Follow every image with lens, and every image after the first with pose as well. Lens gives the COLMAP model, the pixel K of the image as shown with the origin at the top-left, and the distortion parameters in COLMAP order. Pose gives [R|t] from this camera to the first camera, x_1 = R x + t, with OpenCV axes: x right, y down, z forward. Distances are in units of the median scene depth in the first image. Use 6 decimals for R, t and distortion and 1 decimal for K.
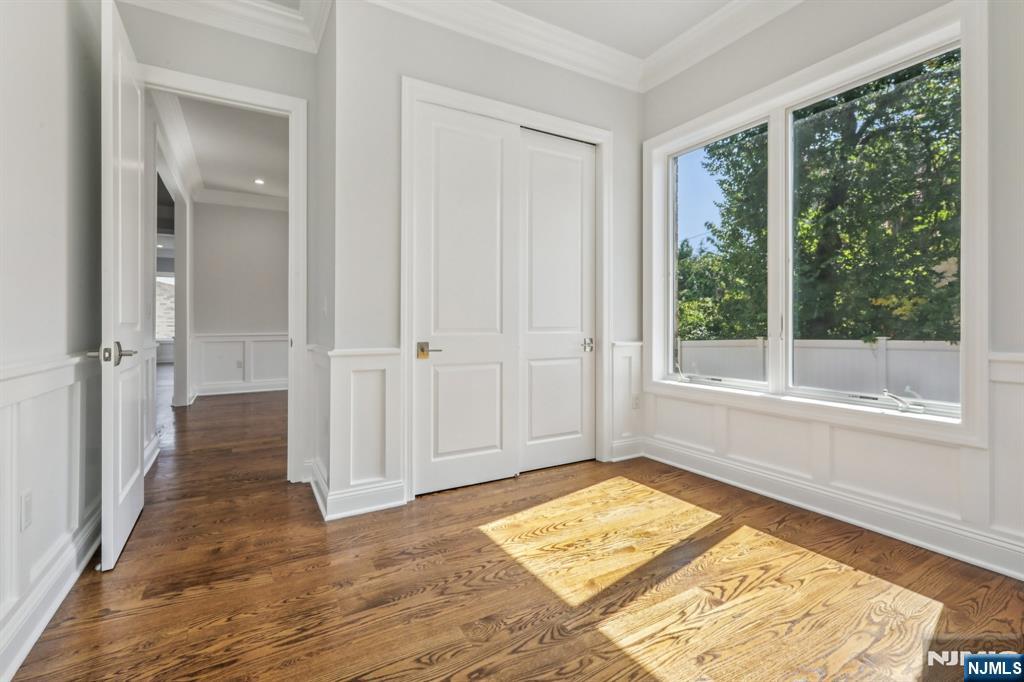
lens RADIAL K [[459.7, 0, 518.6], [0, 459.7, 332.3], [0, 0, 1]] dist [0.001459, 0.000803]
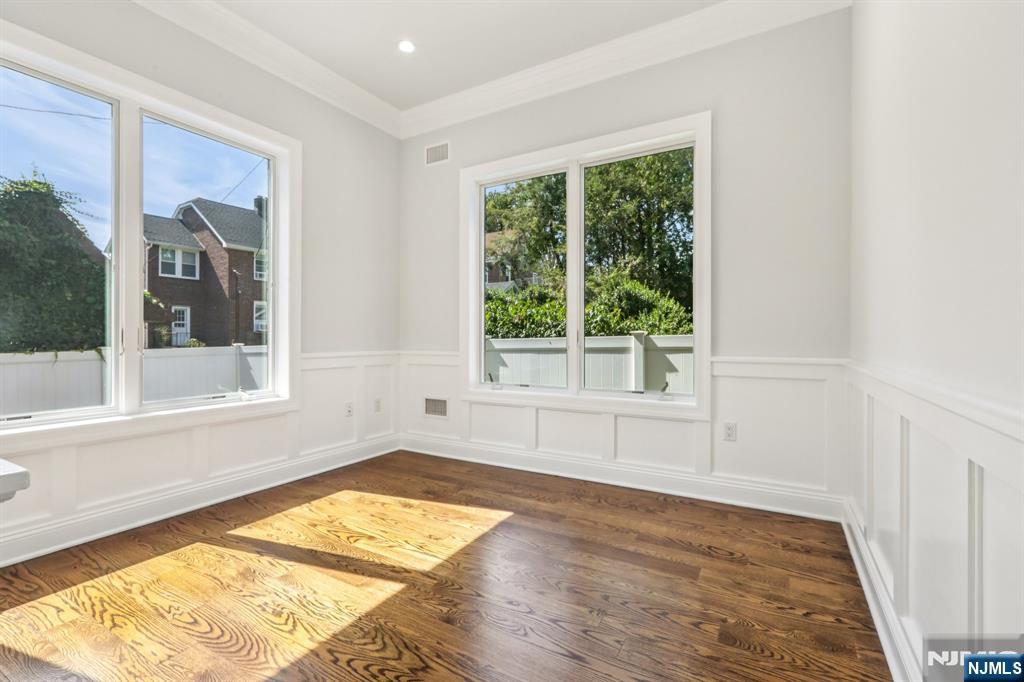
lens RADIAL K [[459.7, 0, 518.6], [0, 459.7, 332.3], [0, 0, 1]] dist [0.001459, 0.000803]
pose [[-0.490609, 0.009915, 0.871323, -0.846784], [0.016116, 0.999867, -0.002304, -0.009088], [-0.871231, 0.012912, -0.490704, 1.110030]]
